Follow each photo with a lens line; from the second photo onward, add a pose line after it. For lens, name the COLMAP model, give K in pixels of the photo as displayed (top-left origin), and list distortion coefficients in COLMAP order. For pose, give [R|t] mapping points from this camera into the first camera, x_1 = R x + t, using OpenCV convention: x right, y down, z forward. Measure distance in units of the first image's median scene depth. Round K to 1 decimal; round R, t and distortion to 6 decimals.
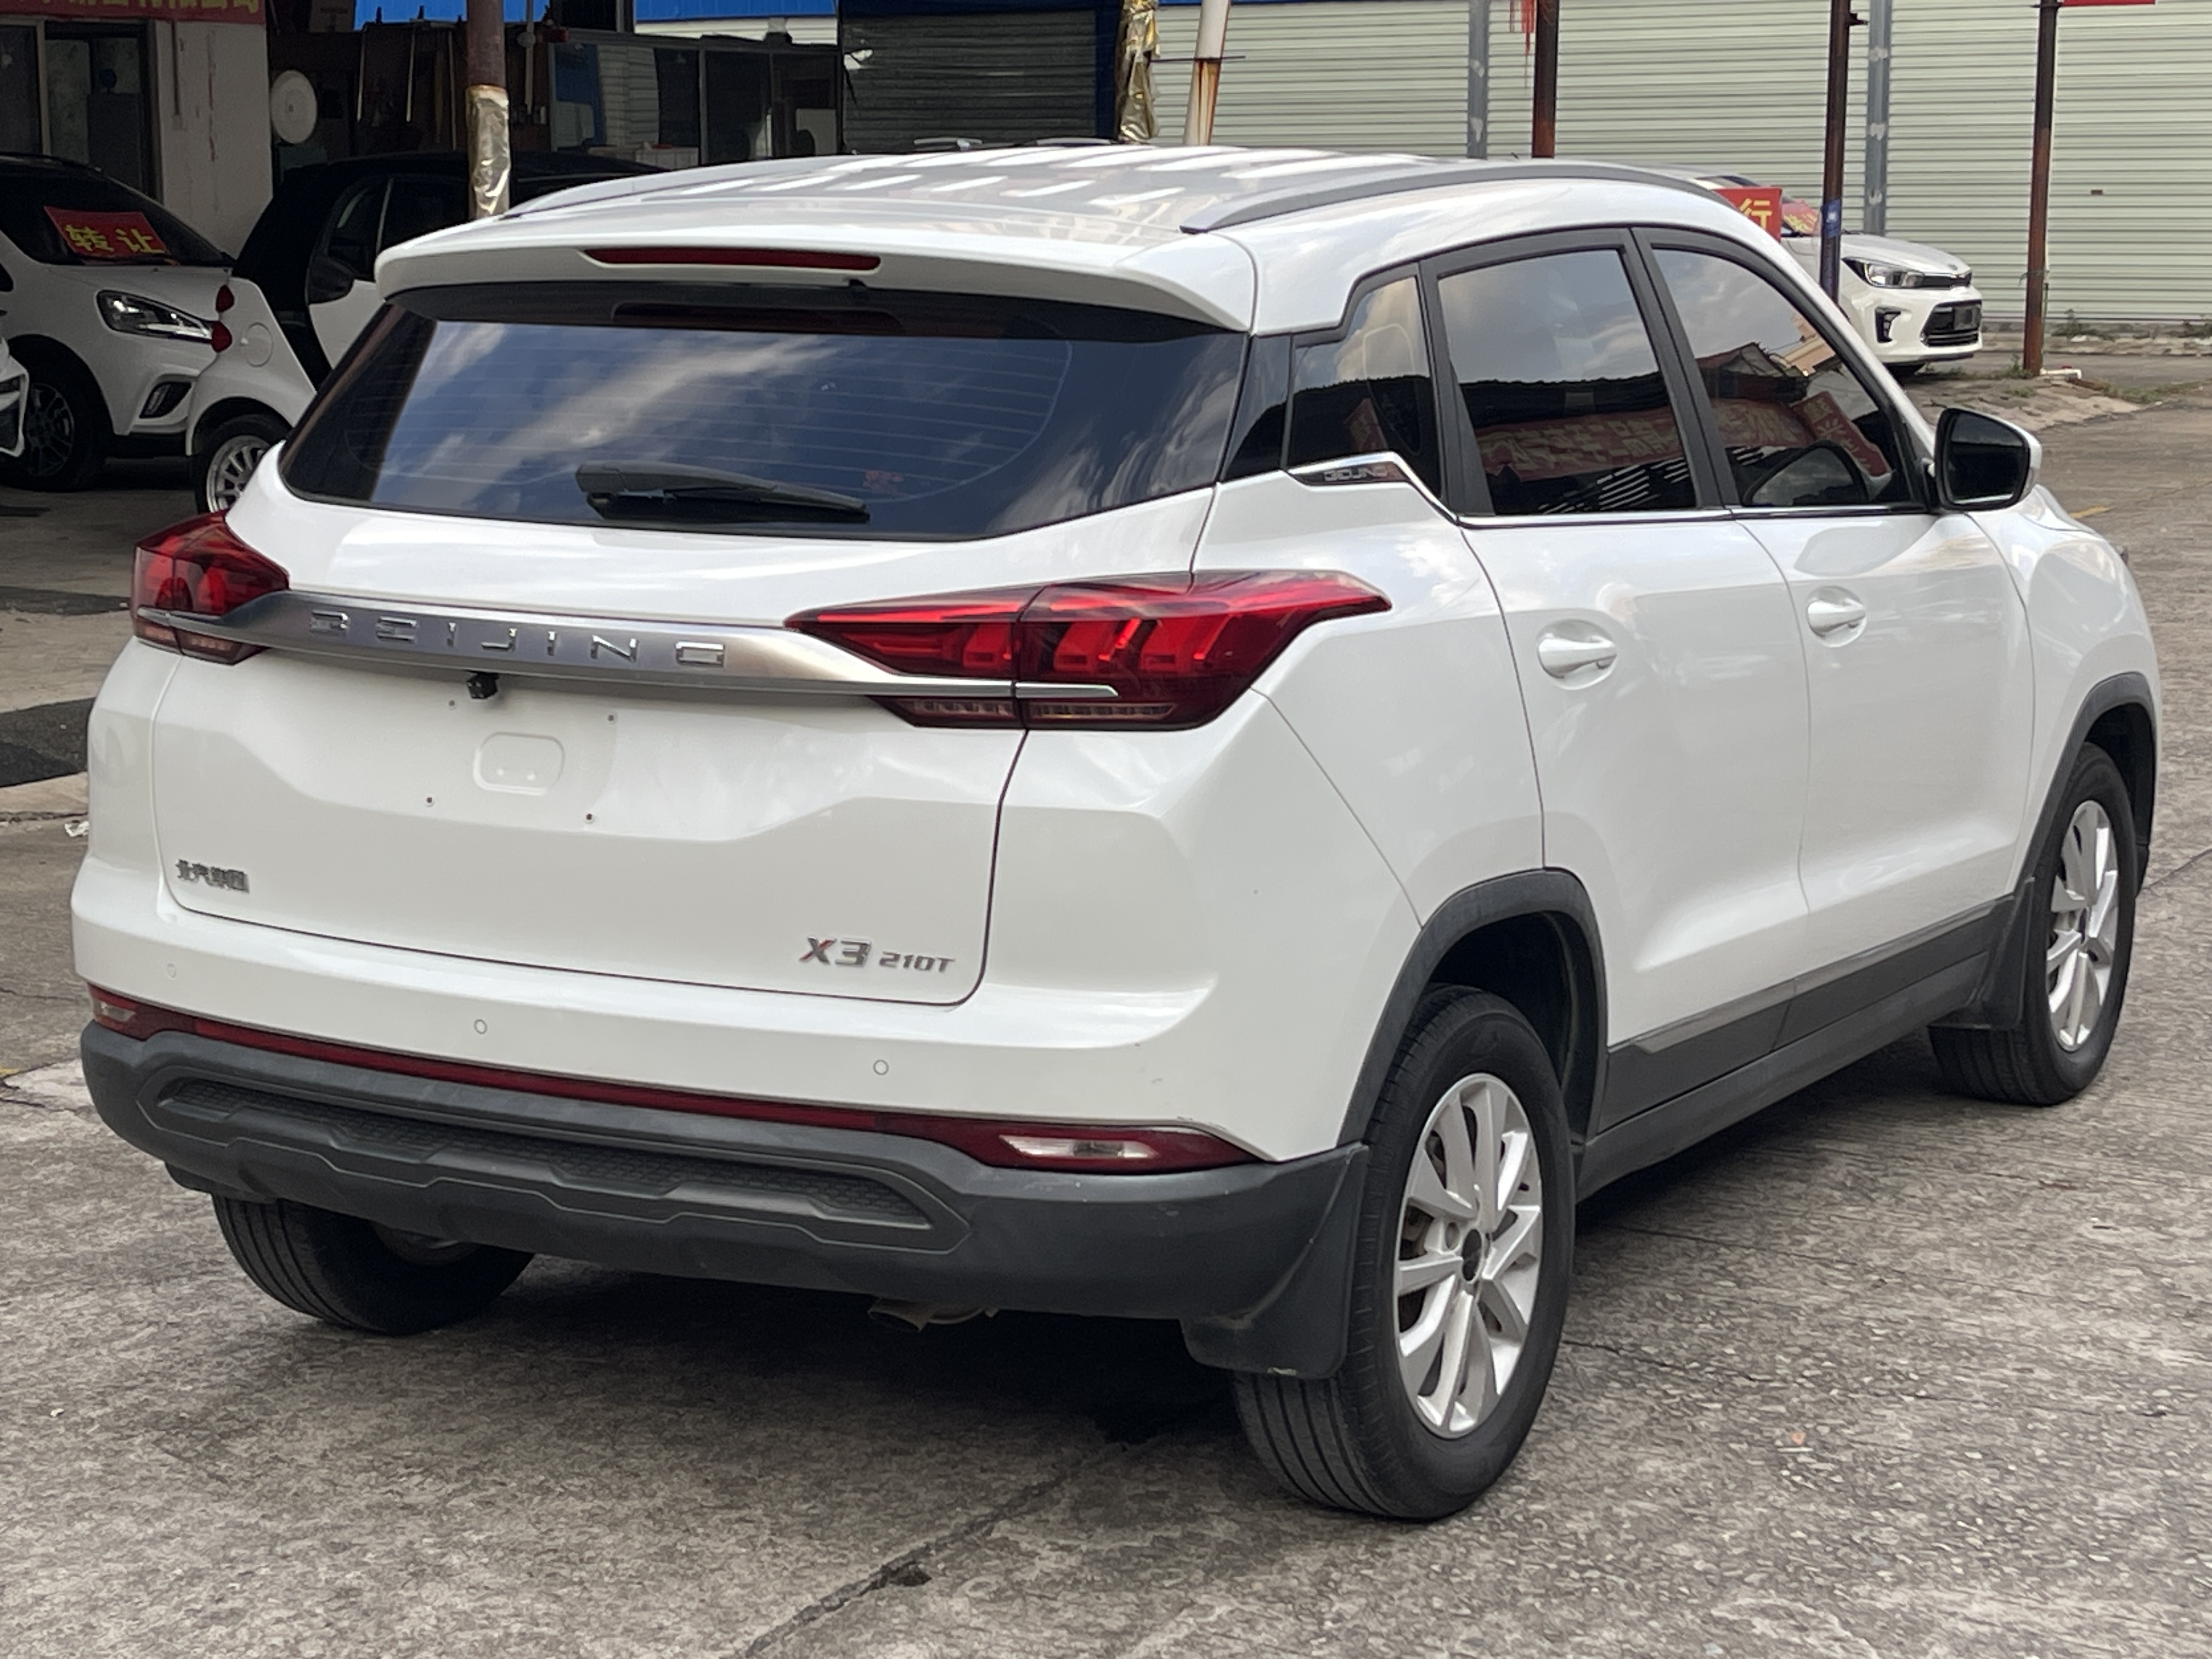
lens RADIAL K [[4002.1, 0, 1110.0], [0, 4002.1, 824.9], [0, 0, 1]] dist [0.100025, 0.000000]
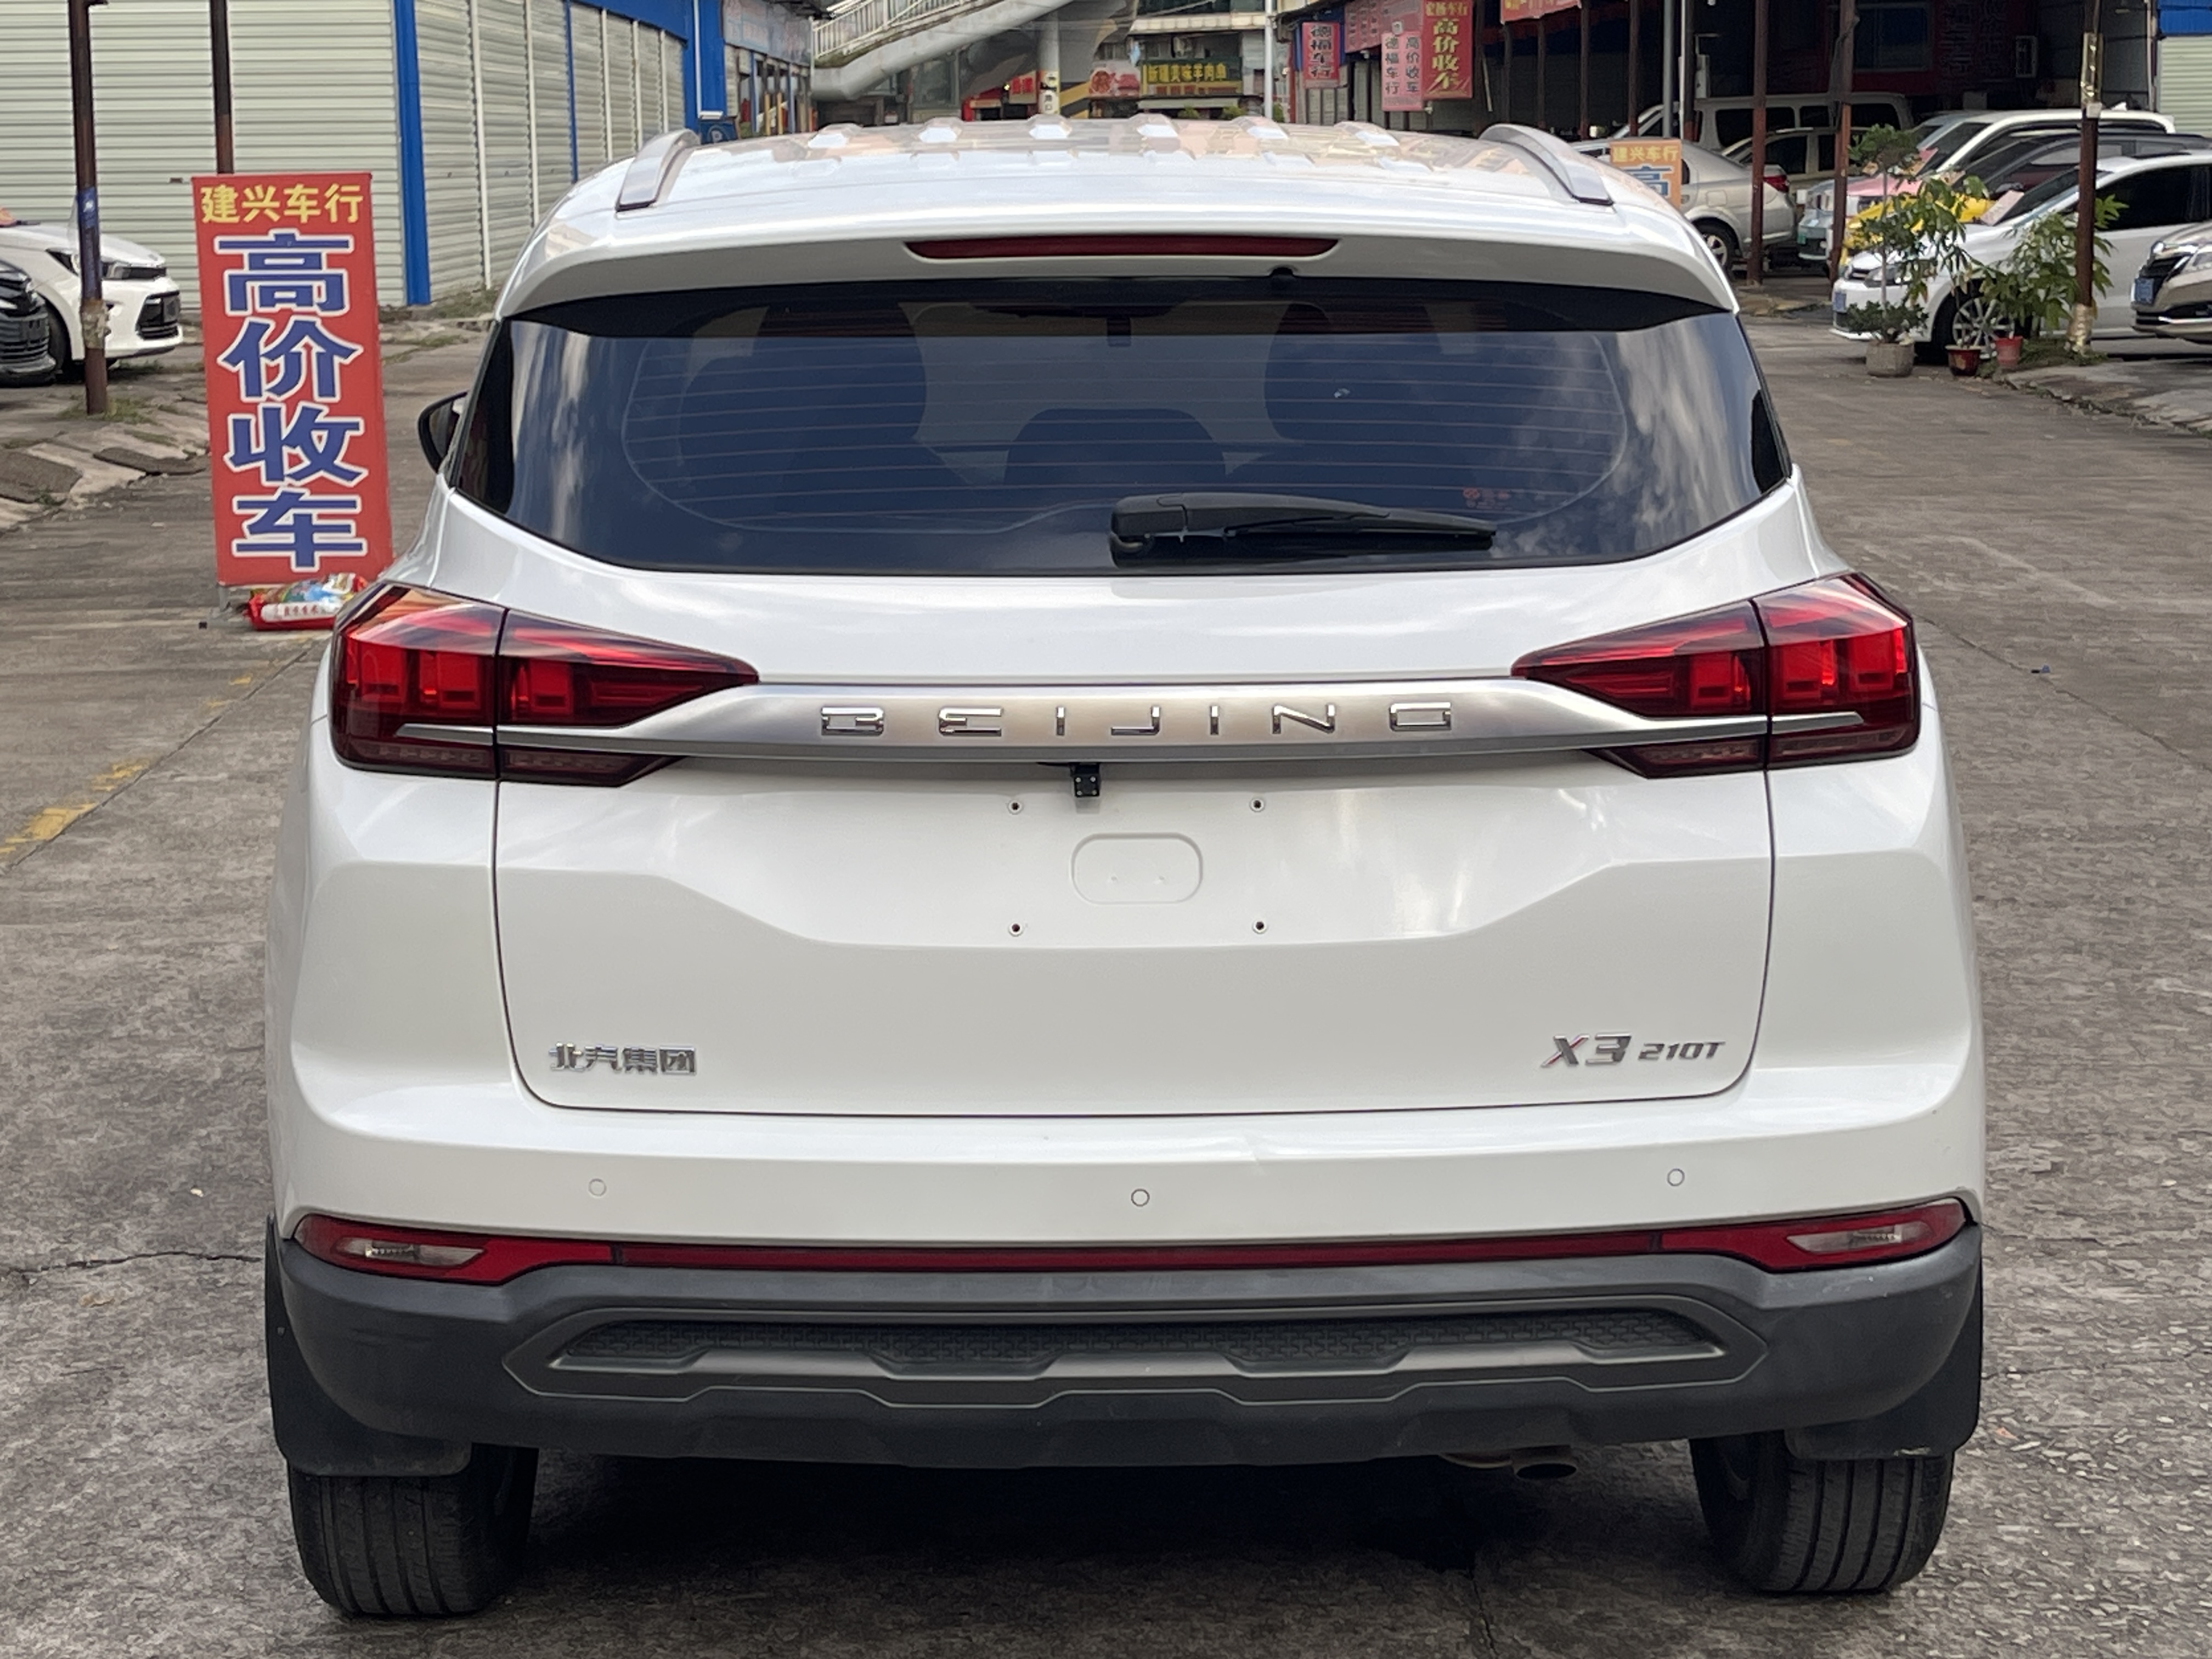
lens RADIAL K [[4002.1, 0, 1100.0], [0, 4002.1, 838.2], [0, 0, 1]] dist [0.100025, 0.000000]
pose [[0.859649, -0.098223, 0.501354, -0.551004], [0.095507, 0.994941, 0.031163, -0.047245], [-0.501879, 0.021094, 0.864681, 0.296013]]
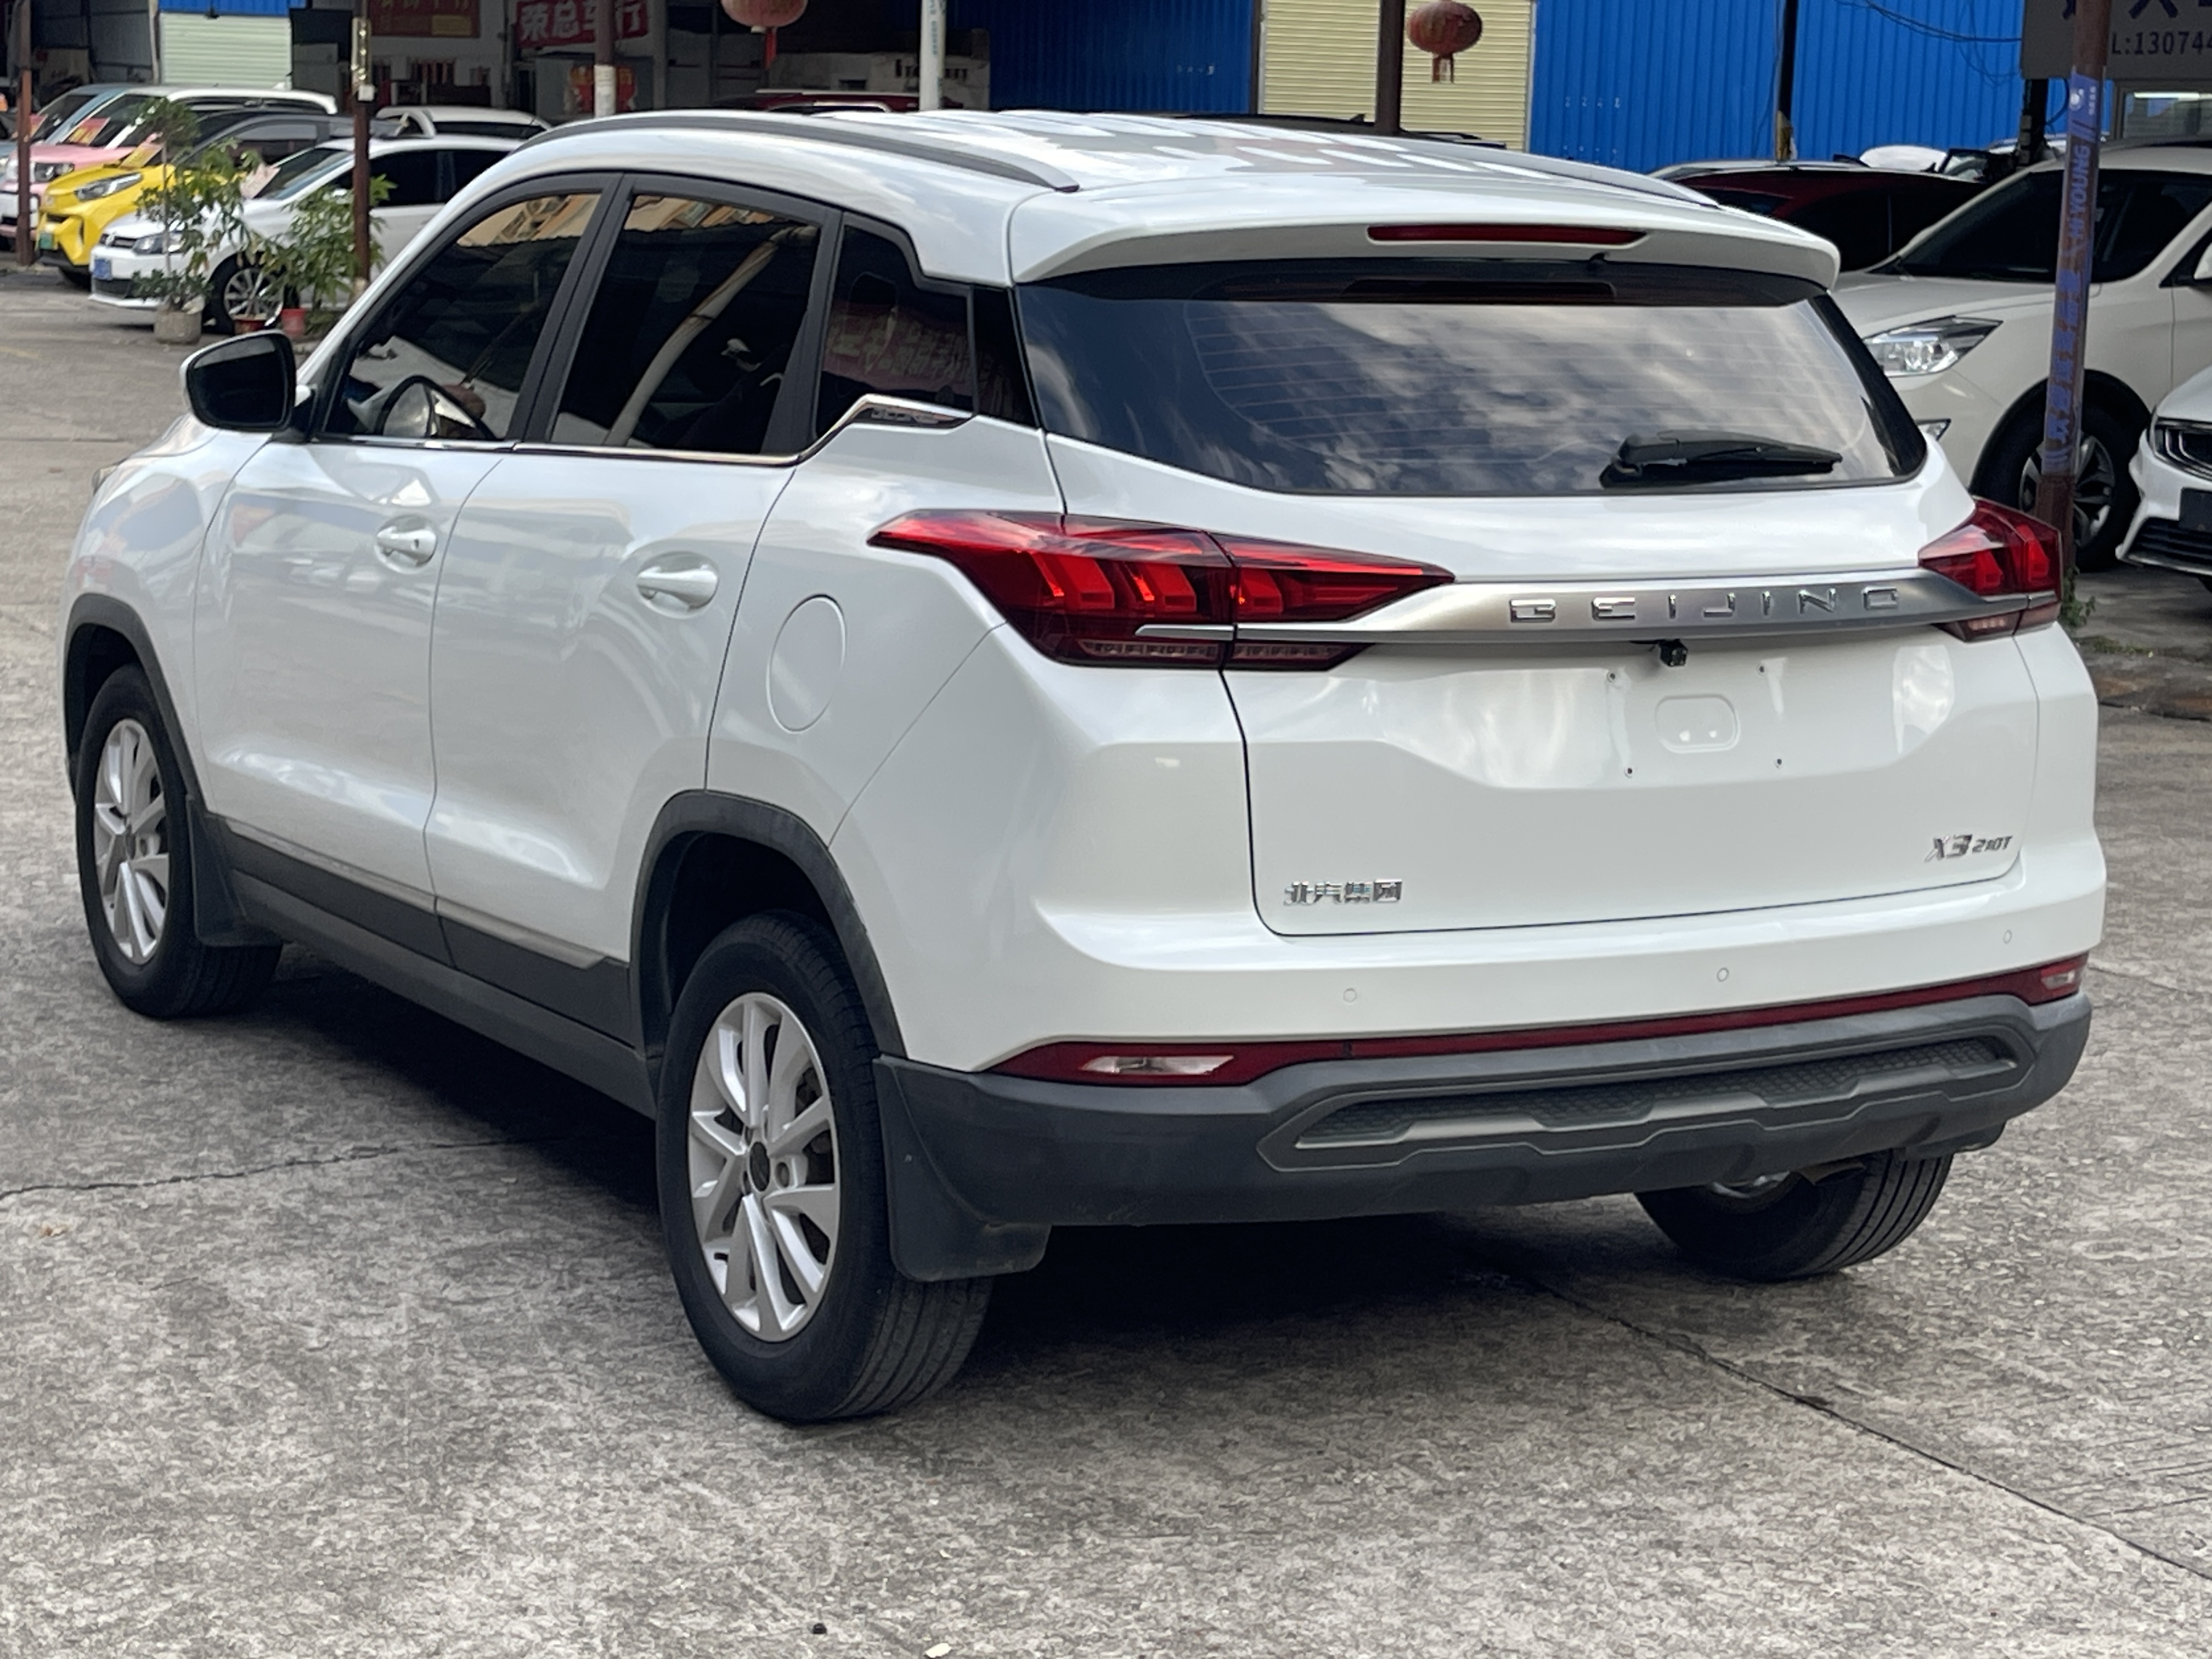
lens RADIAL K [[4002.1, 0, 1081.3], [0, 4002.1, 878.9], [0, 0, 1]] dist [0.100025, 0.000000]
pose [[0.505229, -0.146014, 0.850543, -1.108648], [0.113904, 0.988242, 0.101994, -0.098796], [-0.855436, 0.045350, 0.515920, 0.587758]]
